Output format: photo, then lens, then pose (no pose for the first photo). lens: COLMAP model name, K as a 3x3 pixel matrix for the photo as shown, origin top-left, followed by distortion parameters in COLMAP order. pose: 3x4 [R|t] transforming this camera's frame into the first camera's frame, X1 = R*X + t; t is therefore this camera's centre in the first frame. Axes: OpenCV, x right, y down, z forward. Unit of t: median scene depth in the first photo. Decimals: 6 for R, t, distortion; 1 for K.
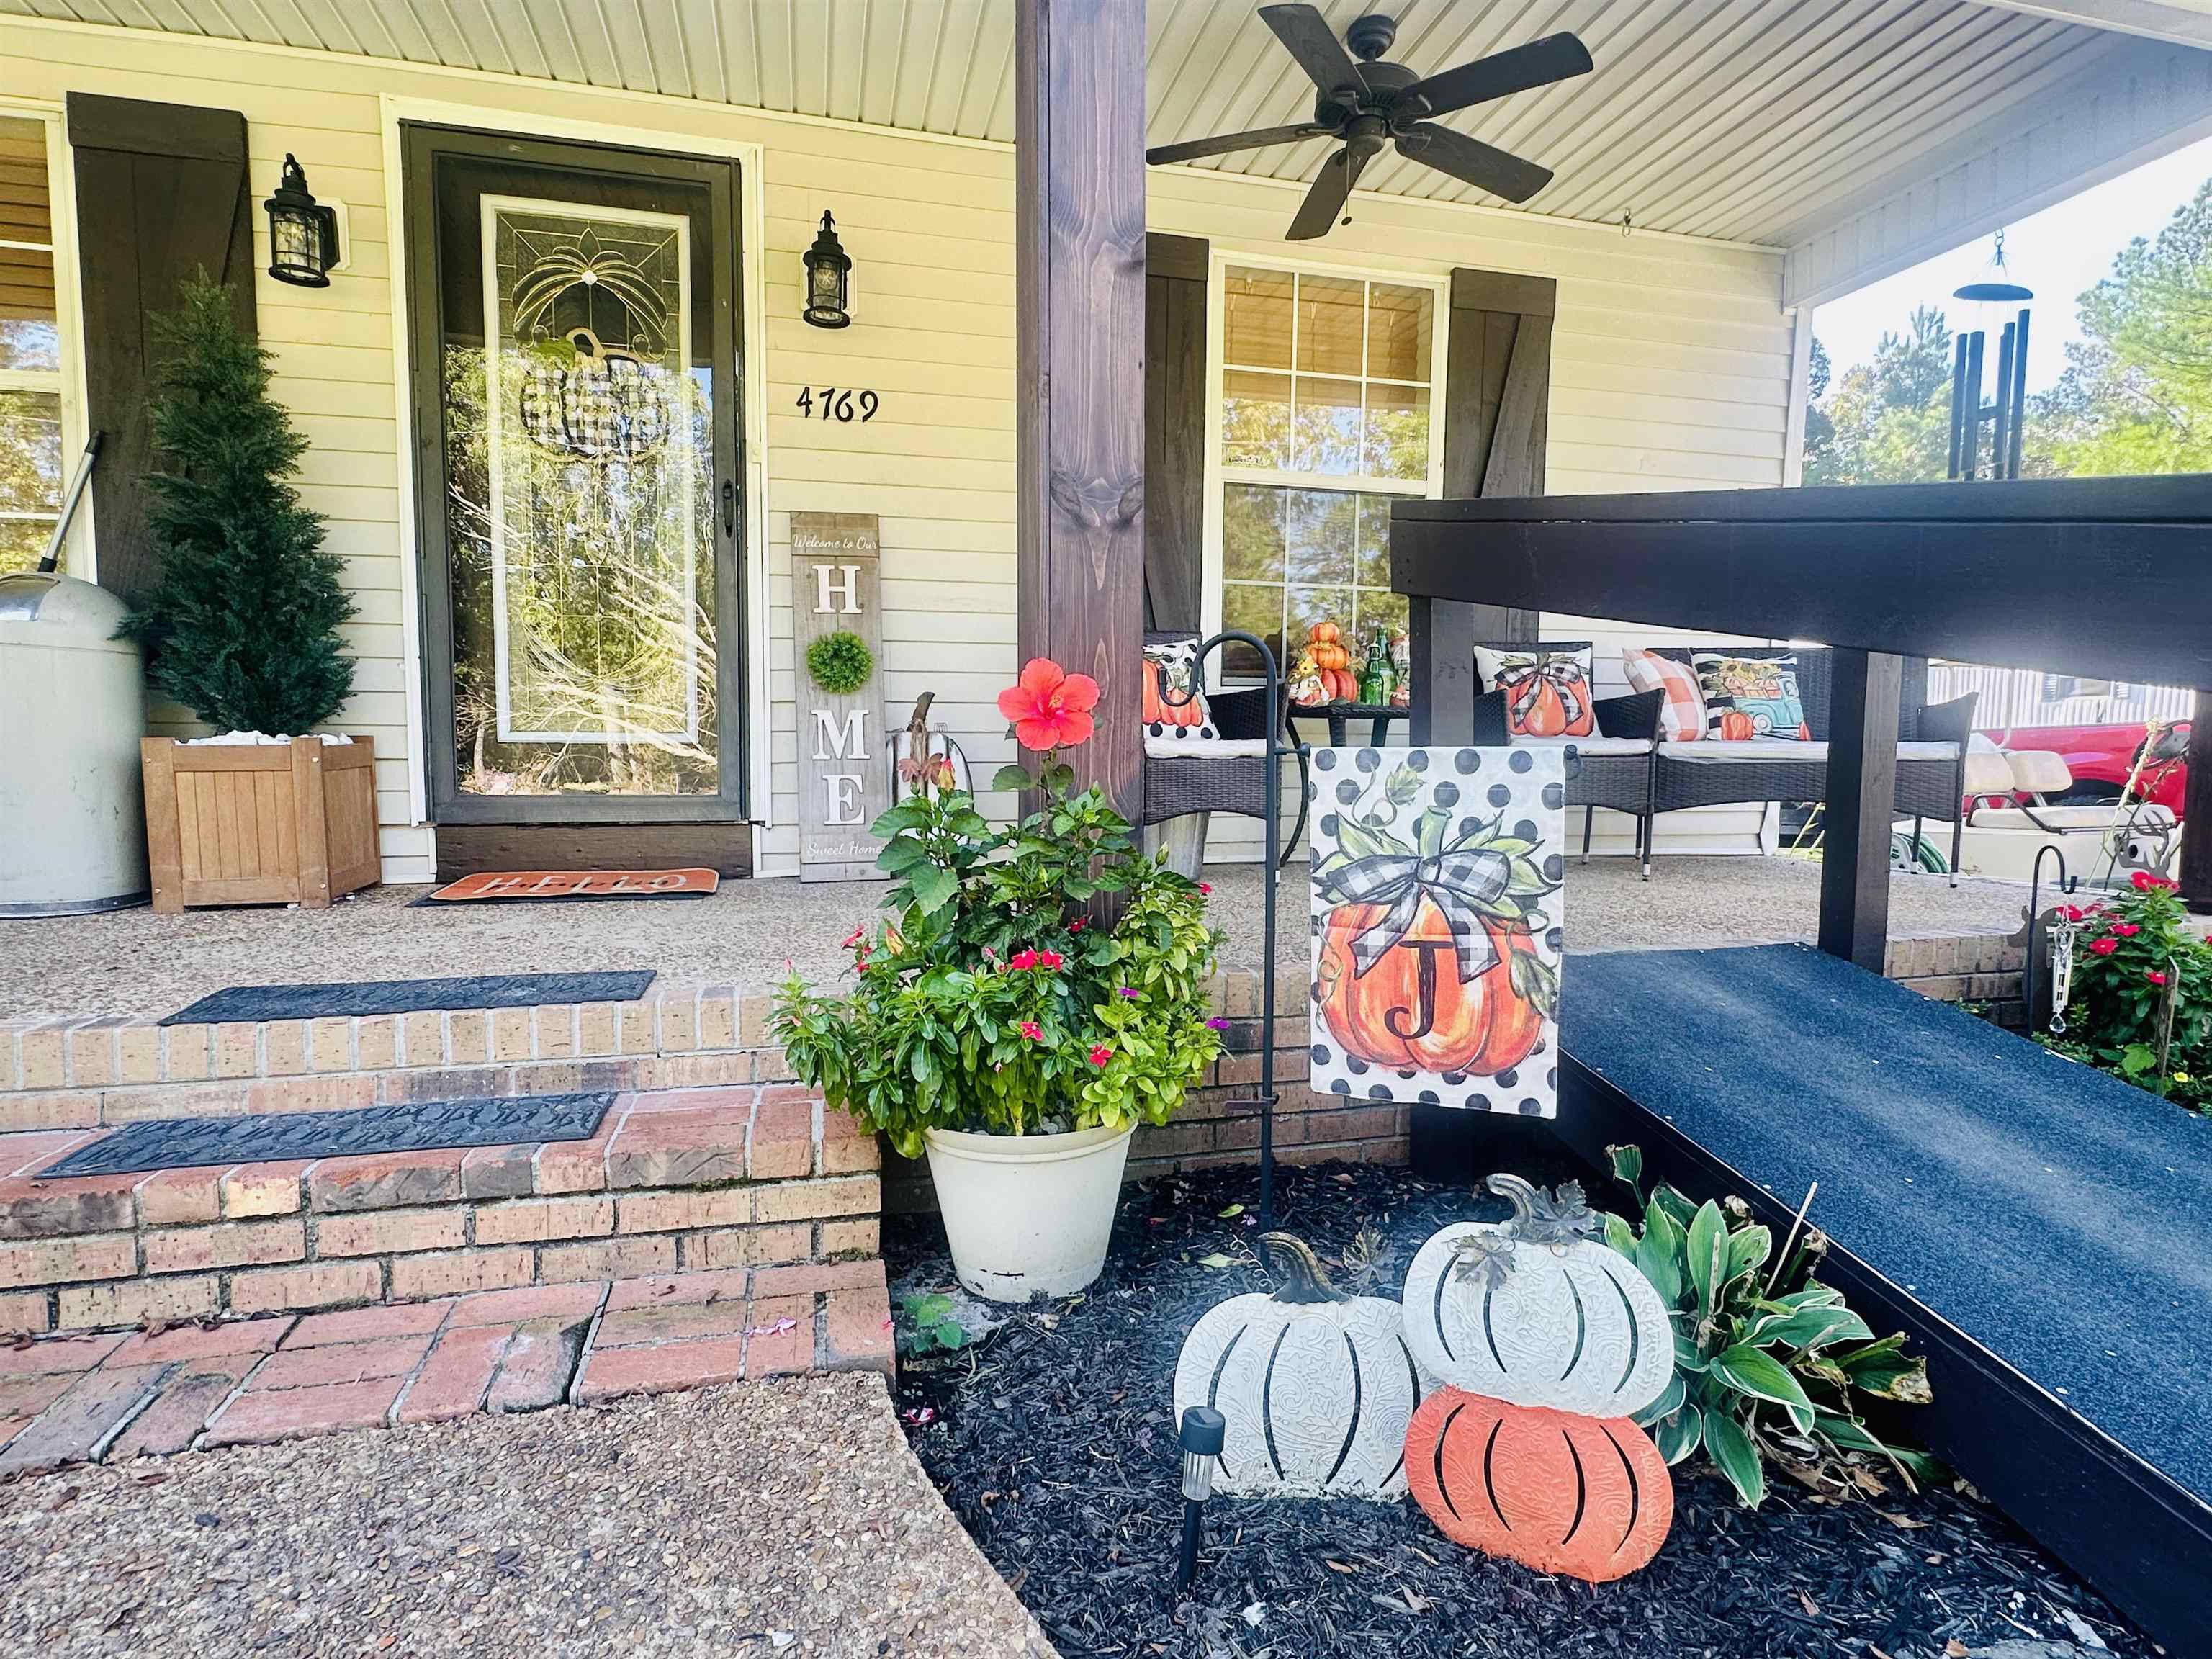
lens RADIAL K [[1146.5, 0, 1103.9], [0, 1146.5, 827.7], [0, 0, 1]] dist [-0.005288, -0.000490]
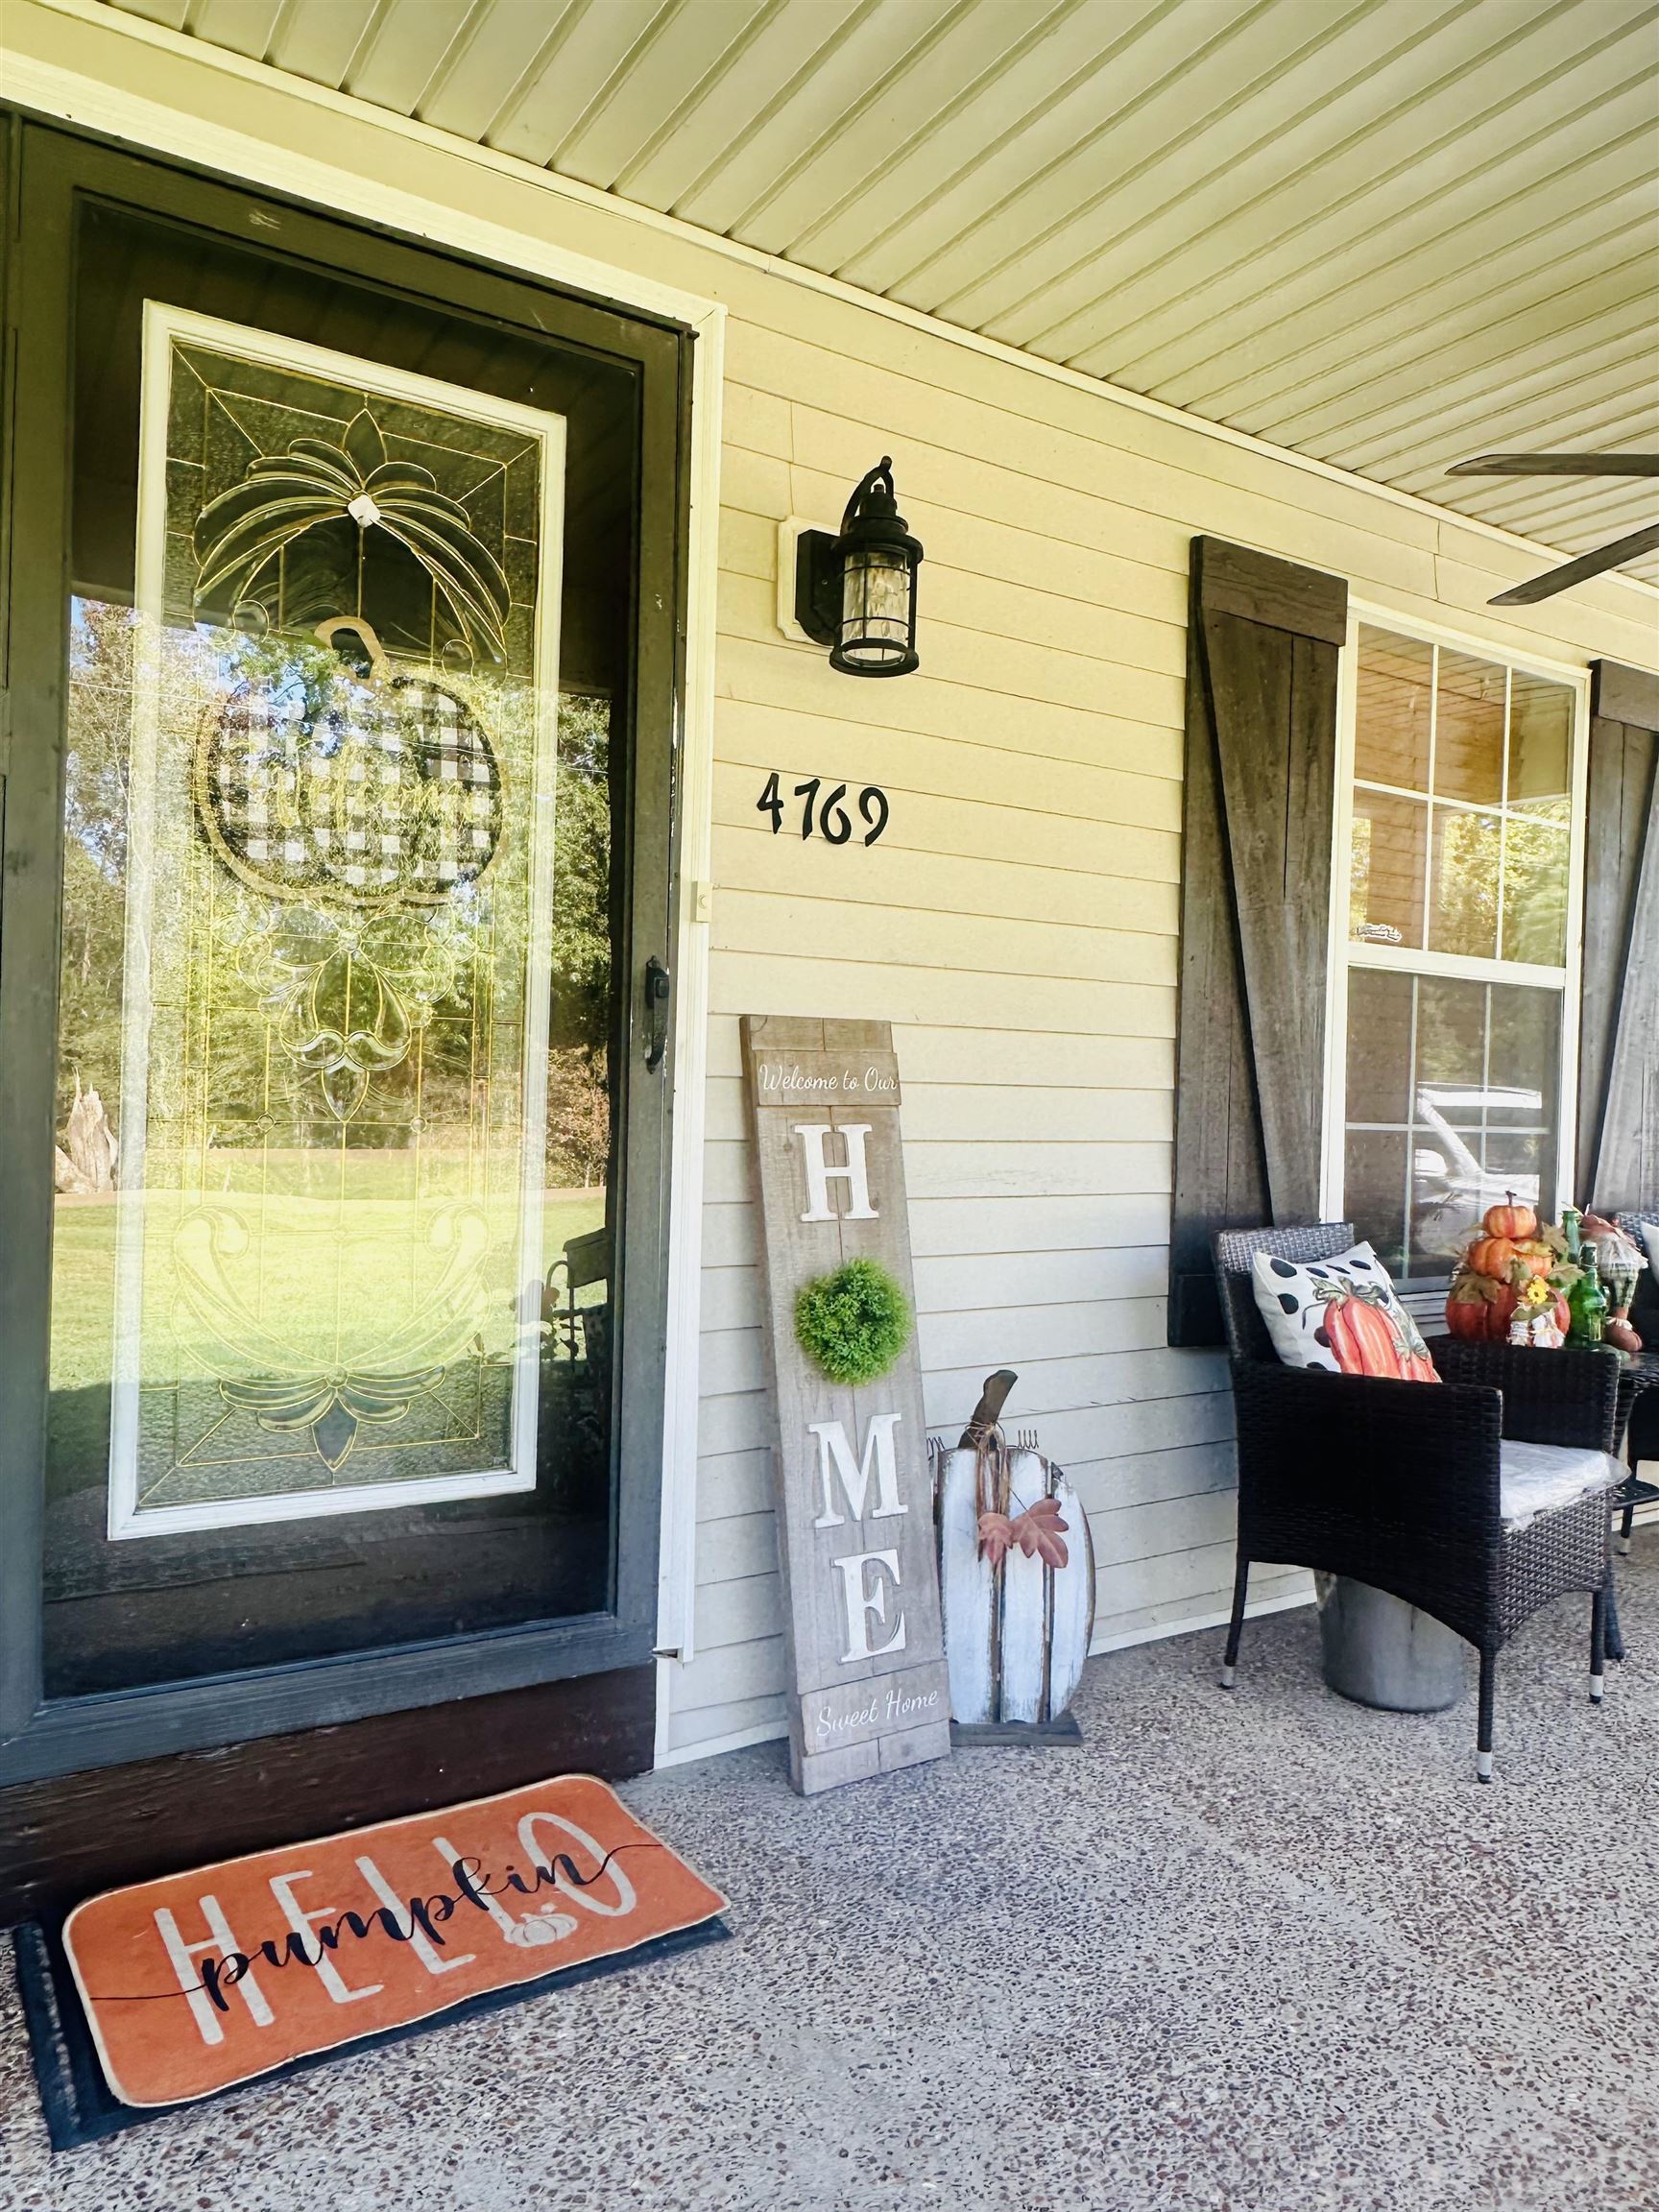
lens RADIAL K [[1506.8, 0, 823.0], [0, 1506.8, 1098.9], [0, 0, 1]] dist [-0.007275, -0.002525]
pose [[0.948565, 0.016287, 0.316162, -0.455101], [0.009228, 0.996829, -0.079037, -0.190824], [-0.316447, 0.077889, 0.945407, 0.377740]]
